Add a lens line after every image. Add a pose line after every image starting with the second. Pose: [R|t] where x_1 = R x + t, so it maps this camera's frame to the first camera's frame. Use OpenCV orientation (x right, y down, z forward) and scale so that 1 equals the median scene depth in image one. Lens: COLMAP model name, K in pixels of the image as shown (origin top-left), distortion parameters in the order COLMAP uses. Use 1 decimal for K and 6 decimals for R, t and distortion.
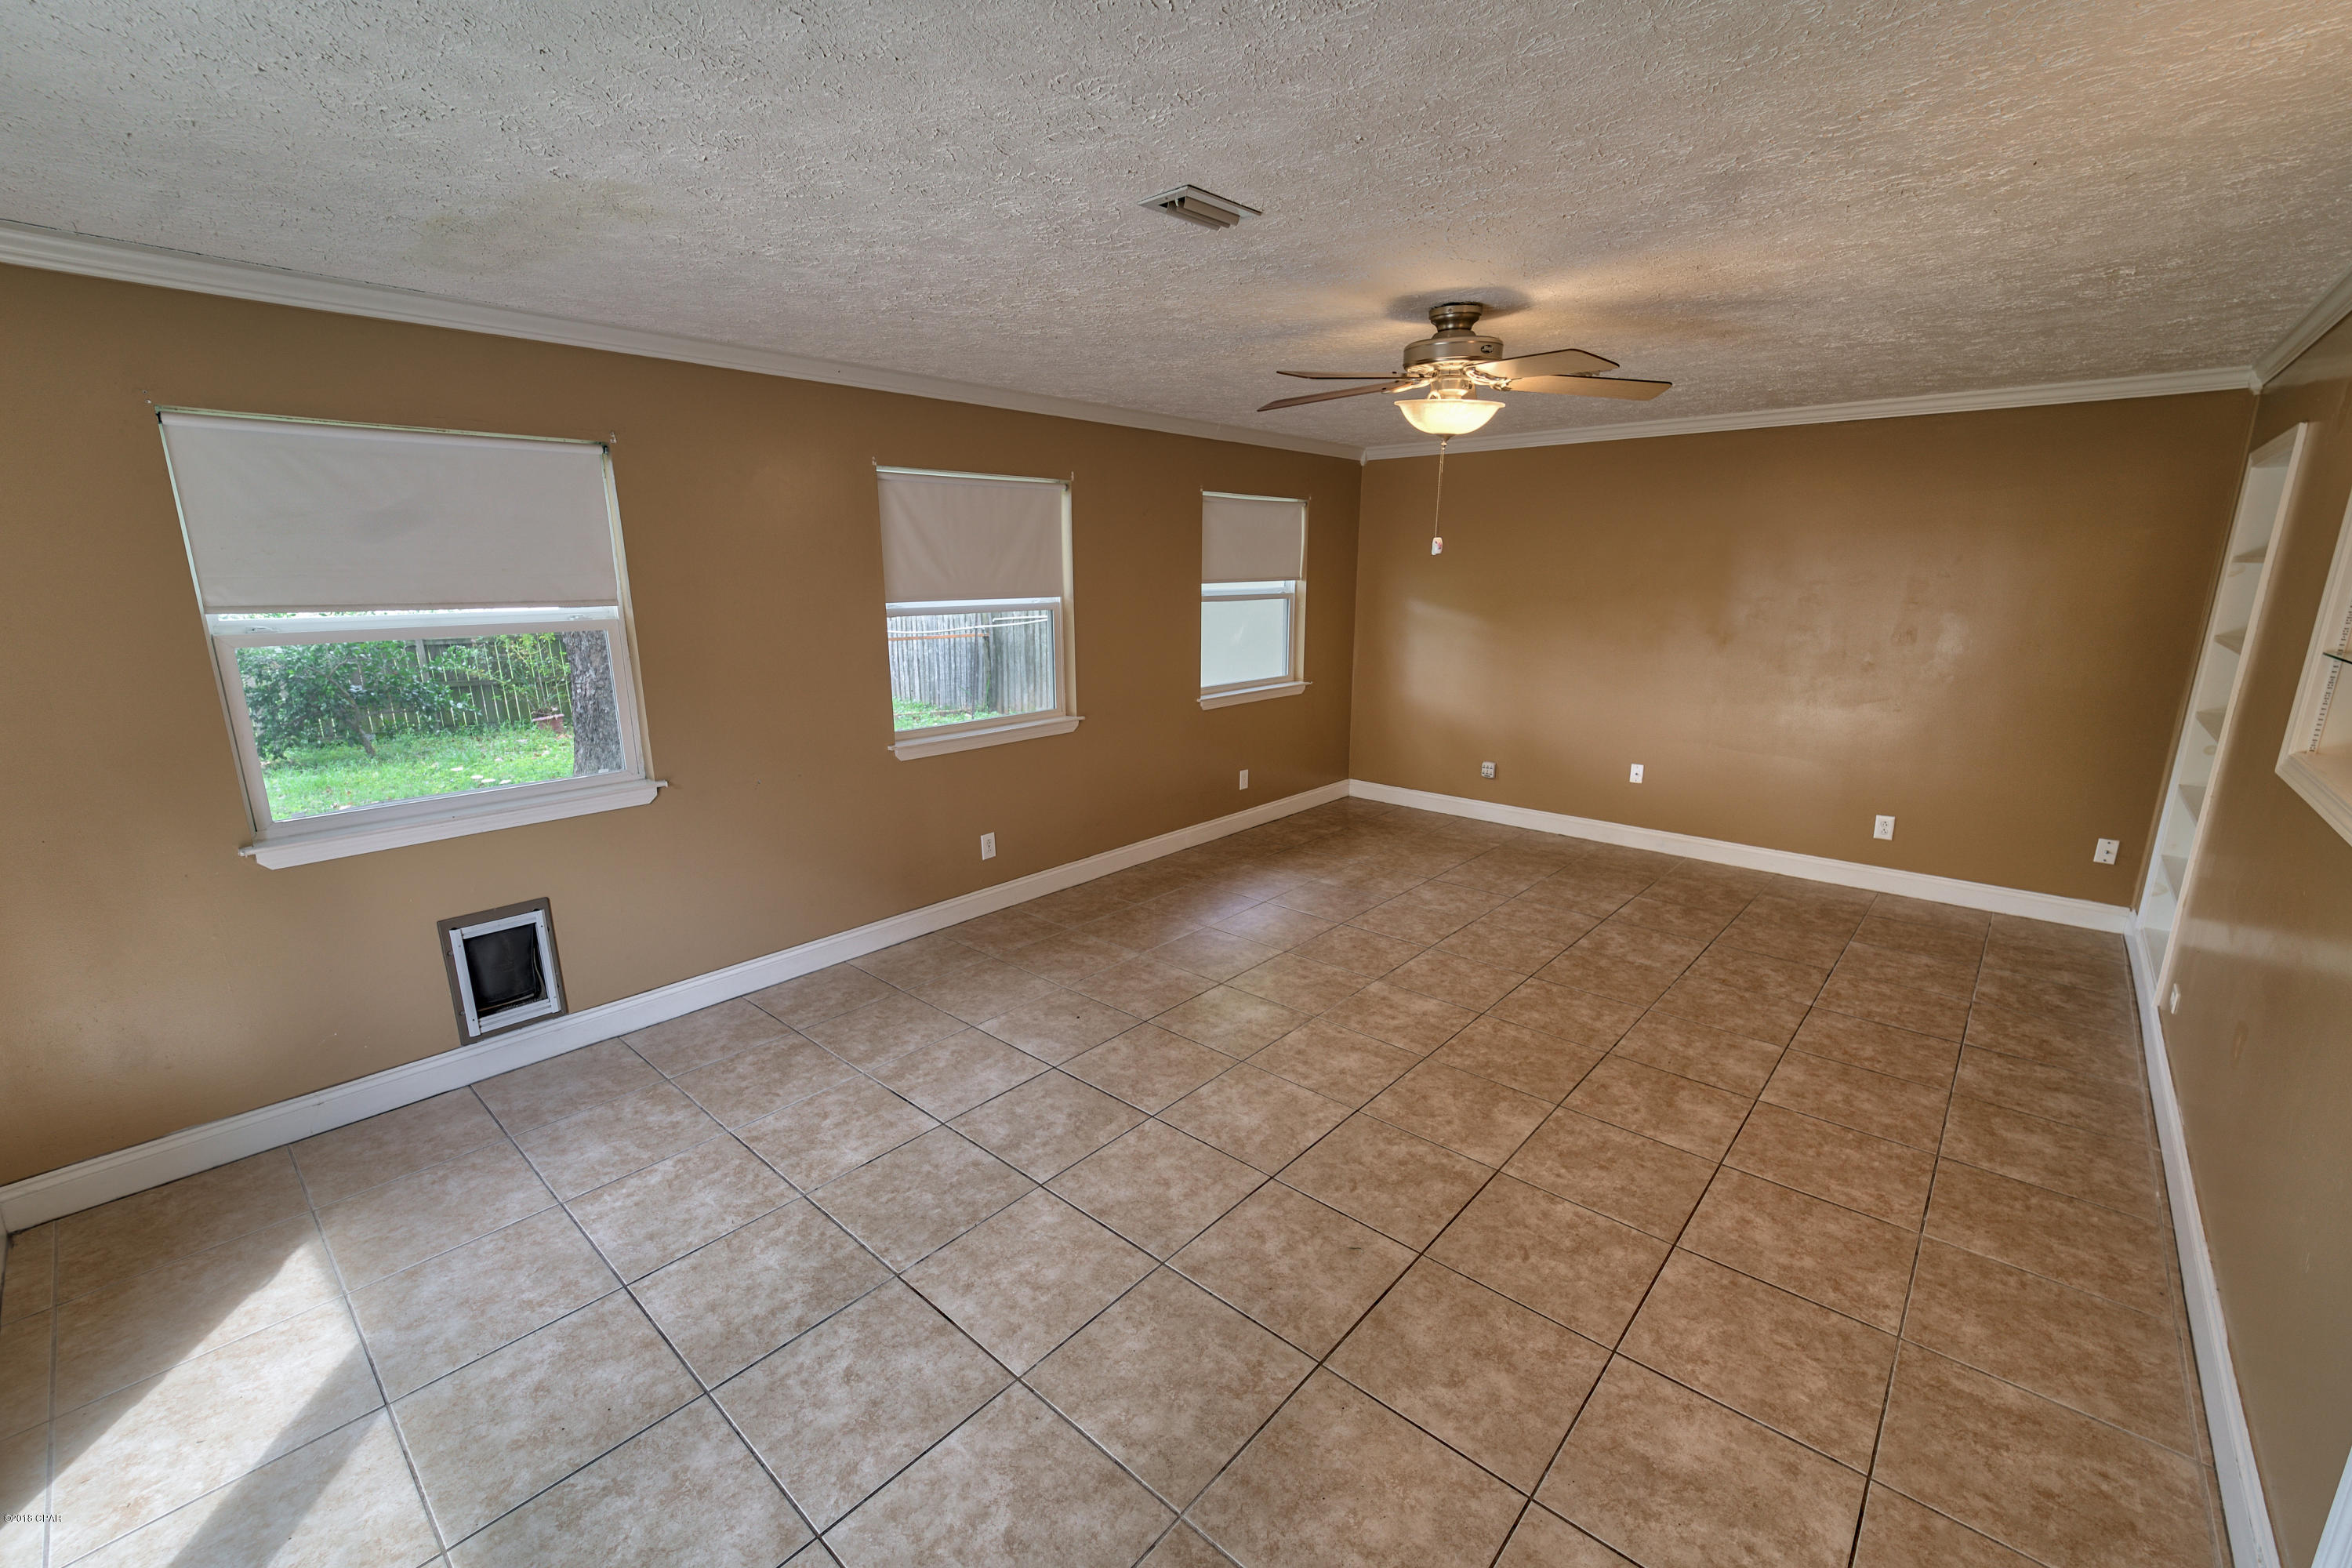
lens RADIAL K [[967.4, 0, 1173.2], [0, 967.4, 793.4], [0, 0, 1]] dist [0.004688, 0.000267]
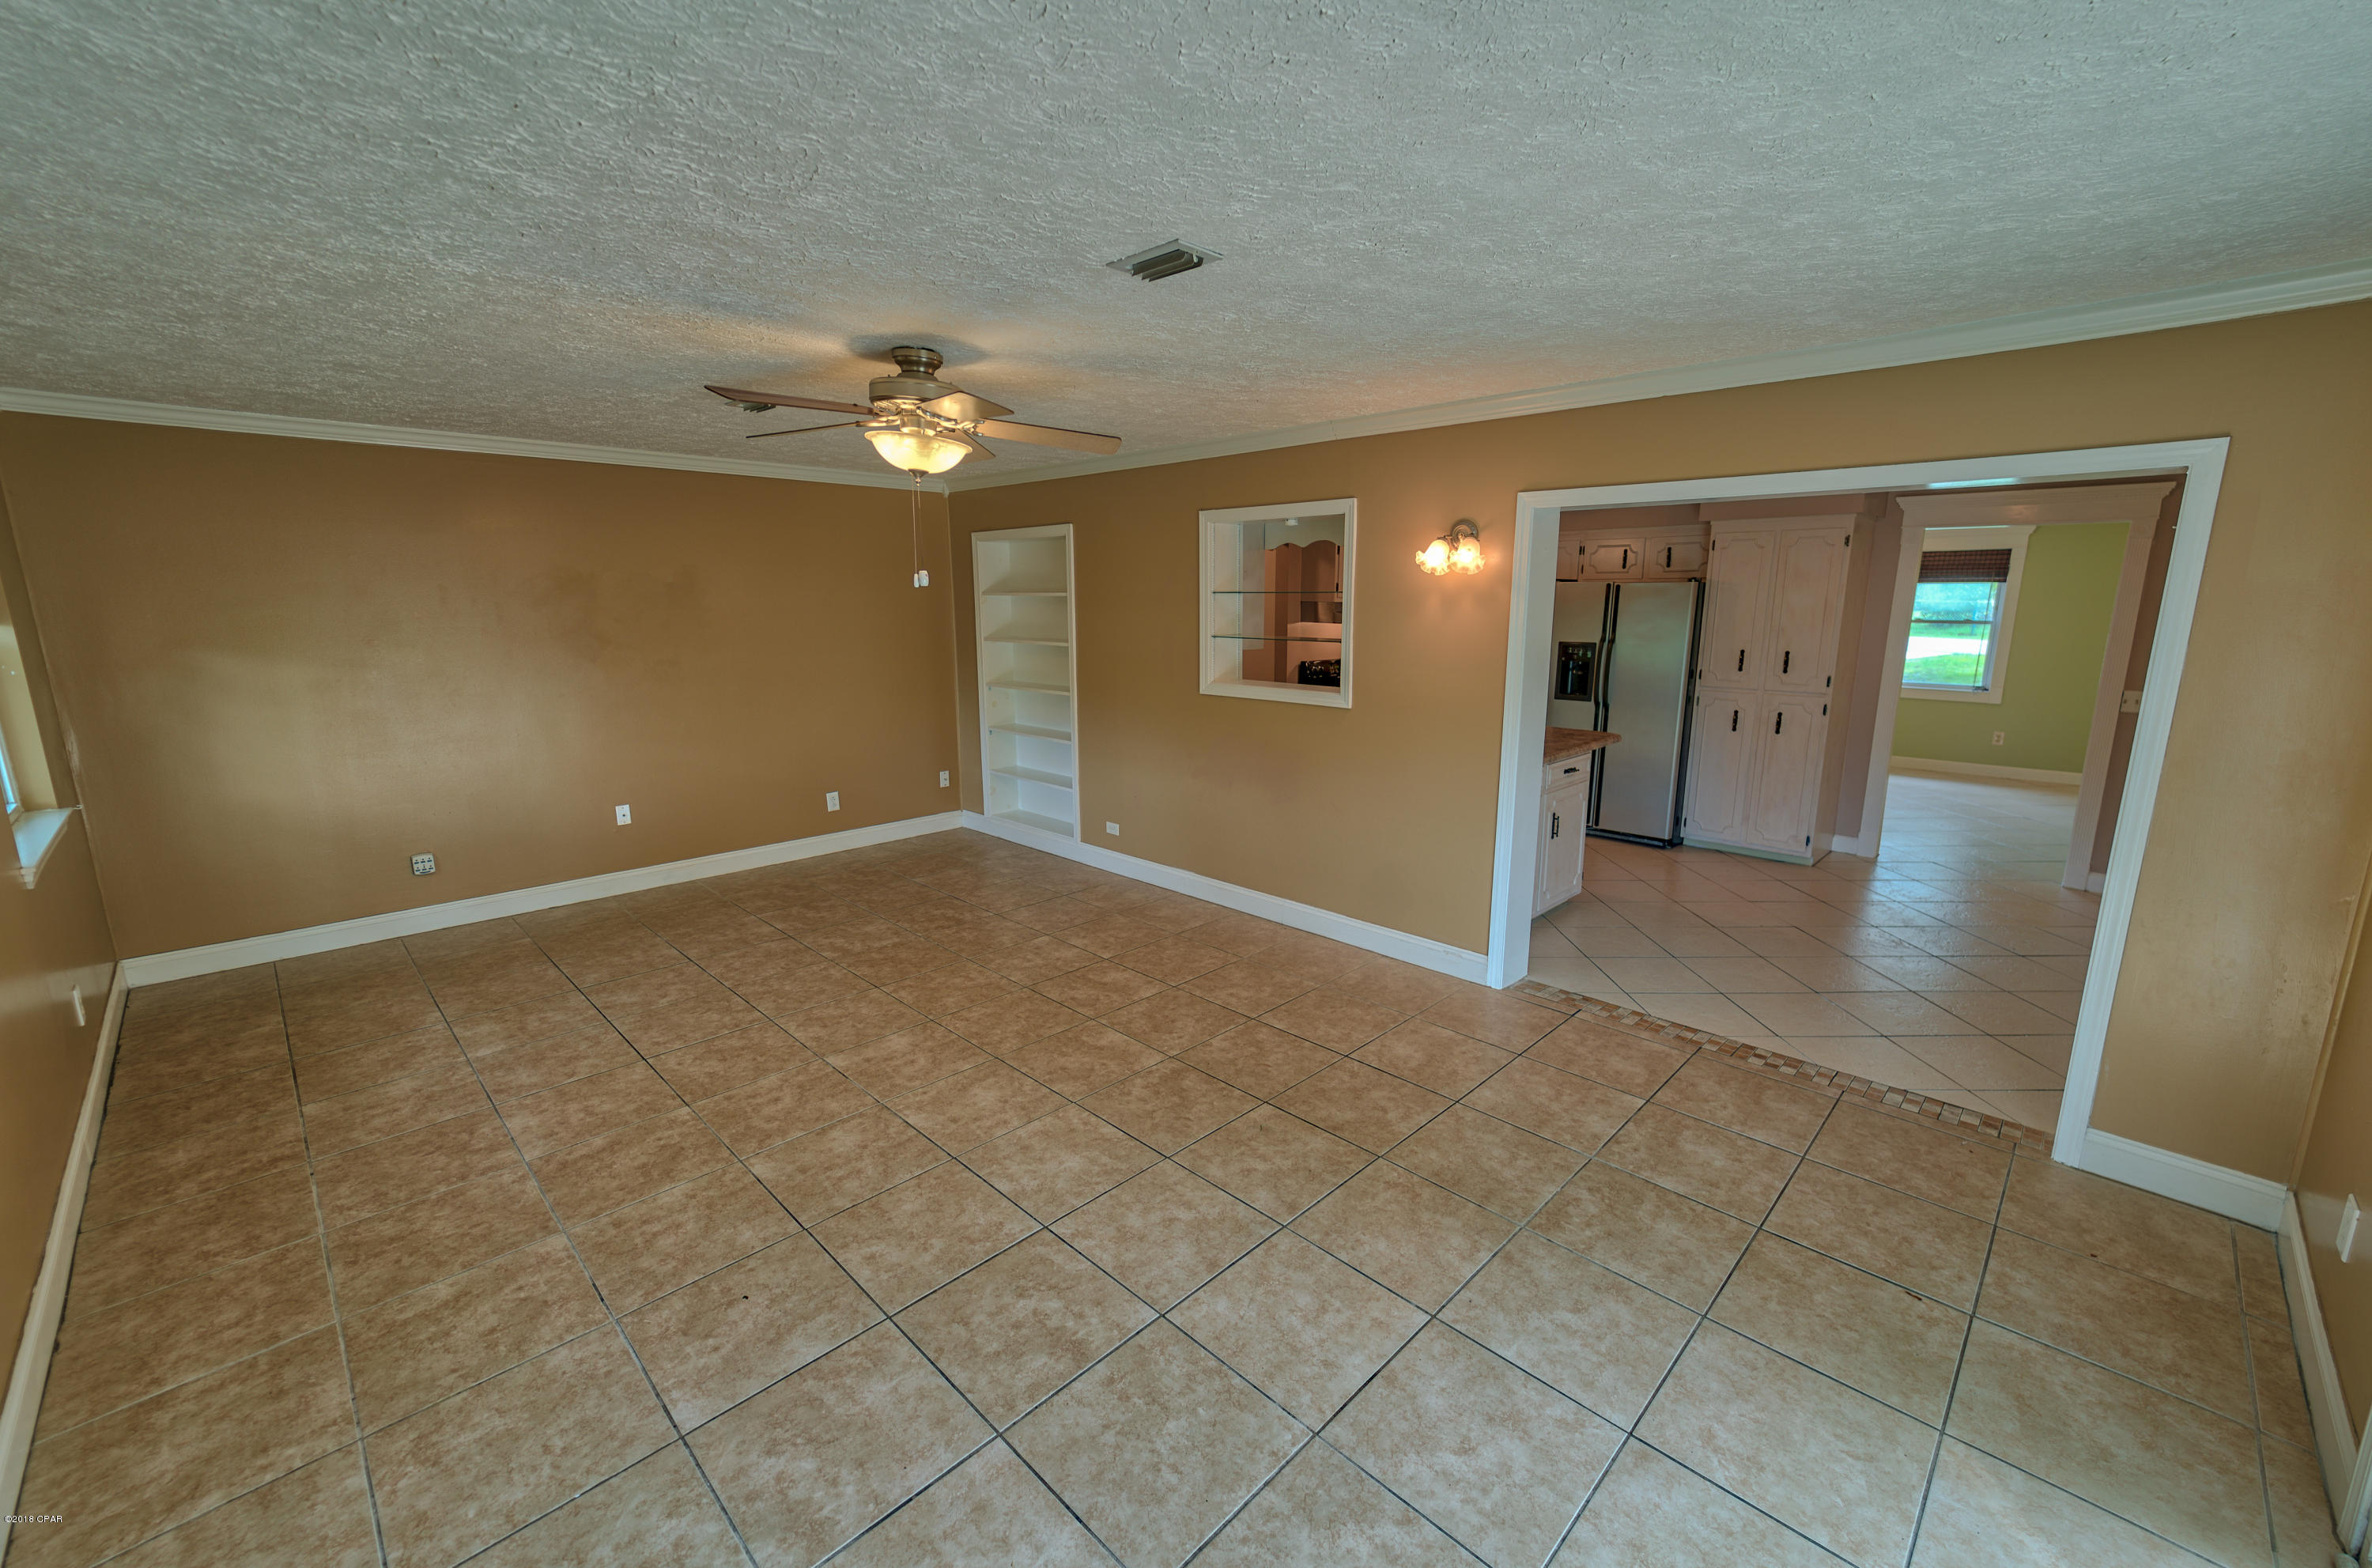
lens RADIAL K [[959.5, 0, 1186.0], [0, 959.5, 784.0], [0, 0, 1]] dist [0.005404, -0.000270]
pose [[0.049850, -0.192350, 0.980059, -0.697782], [0.229806, 0.957160, 0.176167, -0.150832], [-0.971959, 0.216442, 0.091918, 0.634807]]
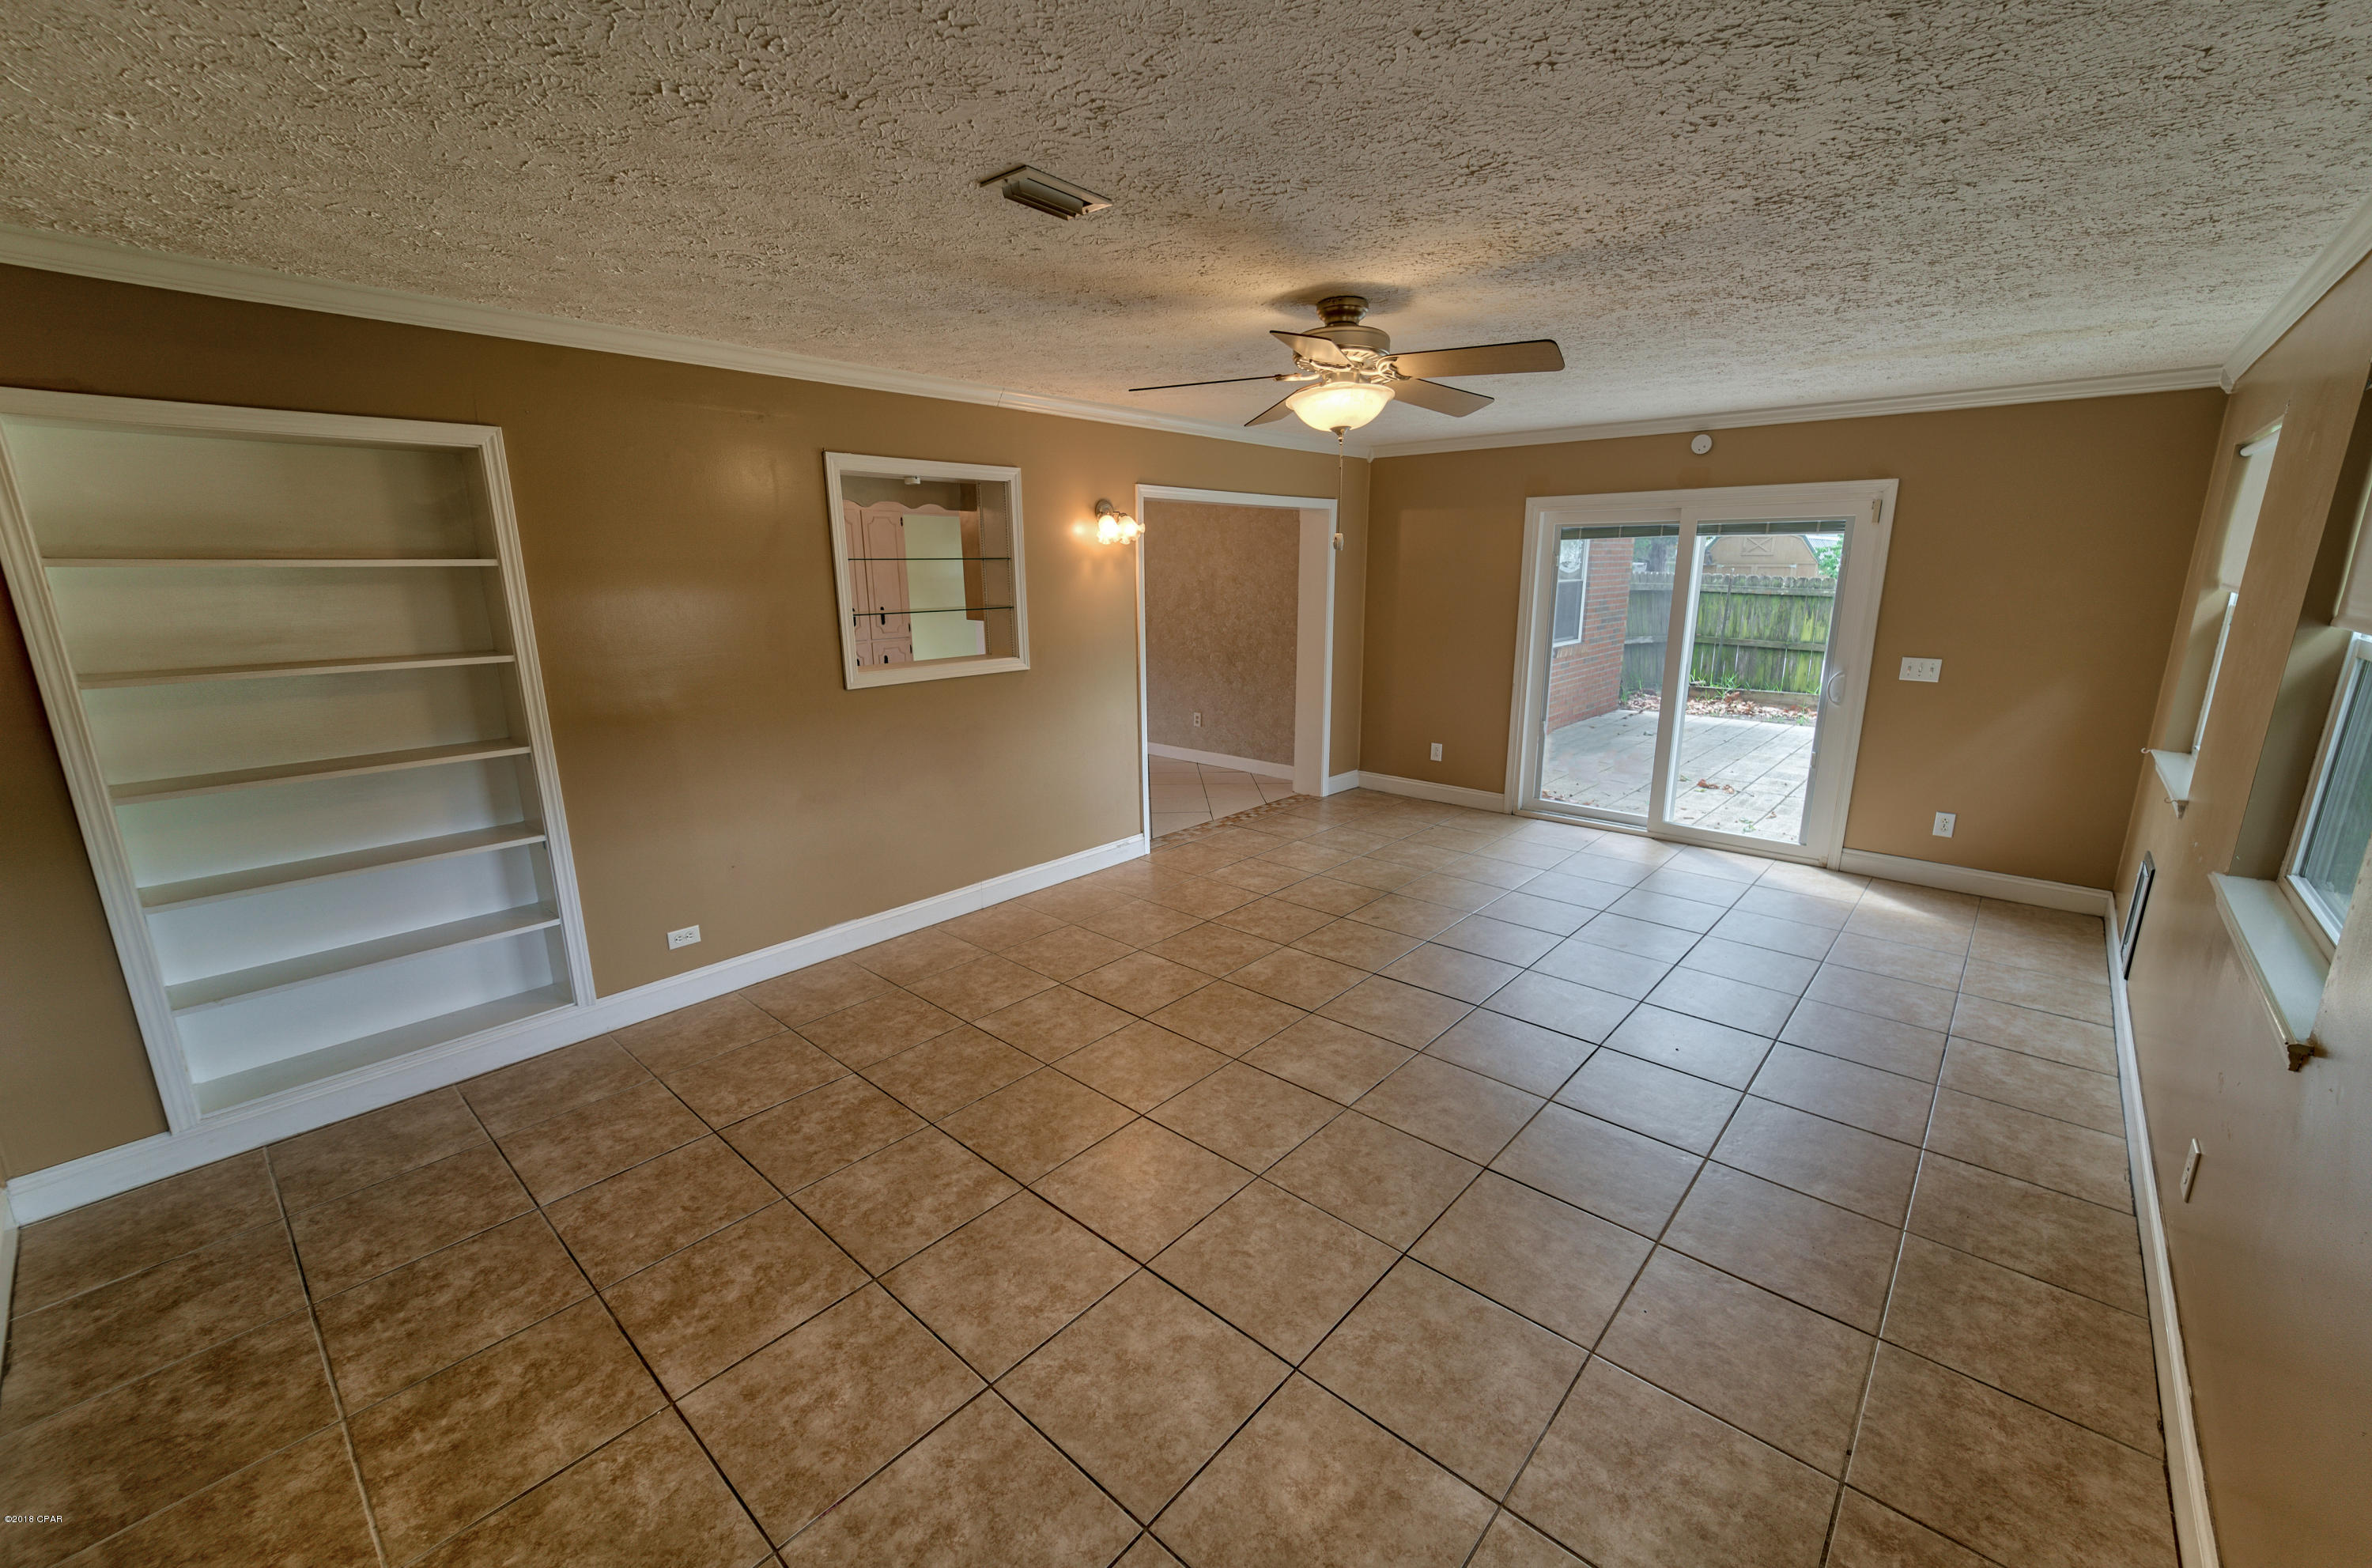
lens RADIAL K [[942.2, 0, 1214.2], [0, 942.2, 790.0], [0, 0, 1]] dist [0.008267, -0.000487]
pose [[-0.999809, 0.010799, -0.016292, 0.384545], [0.002213, 0.890703, 0.454580, -0.432912], [0.019420, 0.454457, -0.890557, 1.824340]]
